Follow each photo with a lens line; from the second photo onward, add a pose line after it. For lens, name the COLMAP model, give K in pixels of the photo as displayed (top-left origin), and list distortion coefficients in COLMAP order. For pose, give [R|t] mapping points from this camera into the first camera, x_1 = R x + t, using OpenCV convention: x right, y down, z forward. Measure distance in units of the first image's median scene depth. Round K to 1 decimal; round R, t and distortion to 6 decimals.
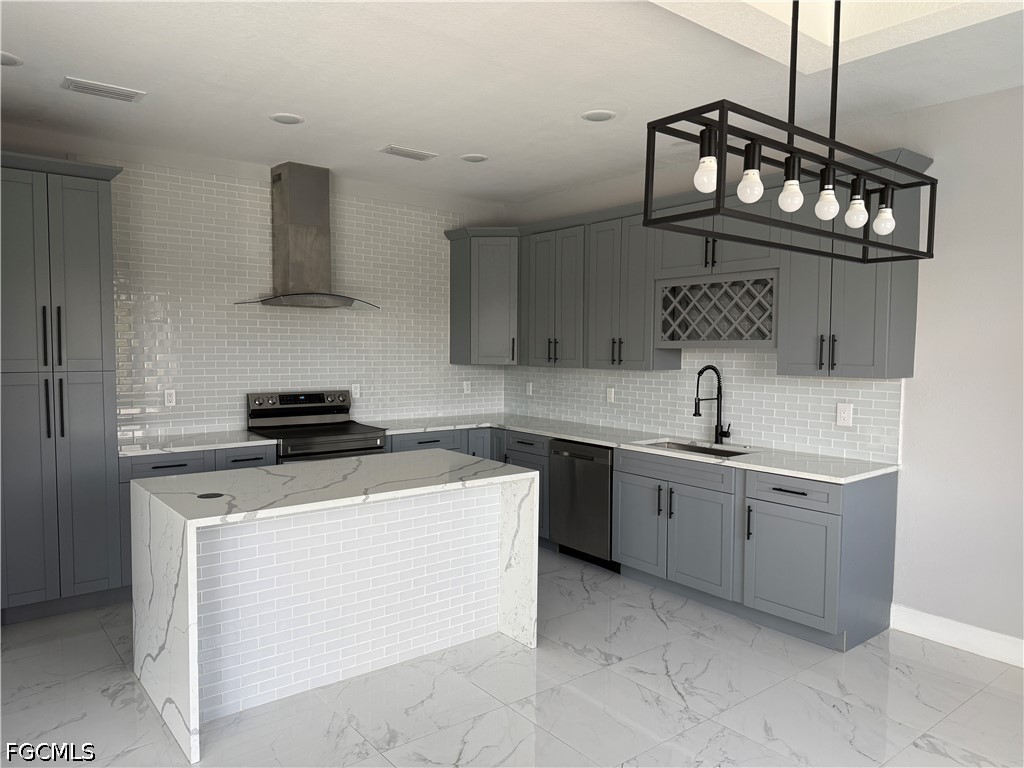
lens RADIAL K [[720.4, 0, 512.0], [0, 720.4, 384.0], [0, 0, 1]] dist [0.110549, -0.178208]
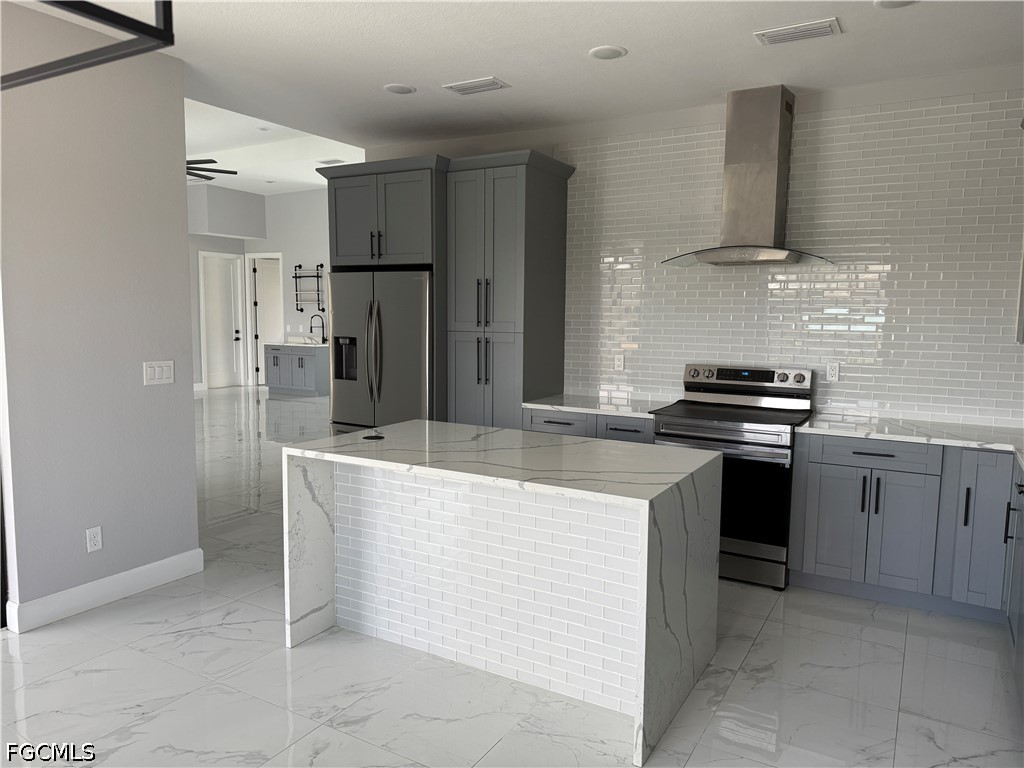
lens RADIAL K [[720.4, 0, 512.0], [0, 720.4, 384.0], [0, 0, 1]] dist [0.110549, -0.178208]
pose [[0.355531, 0.087838, -0.930528, 0.409492], [-0.058172, 0.995724, 0.071767, -0.014493], [0.932852, 0.028615, 0.359121, 0.463684]]
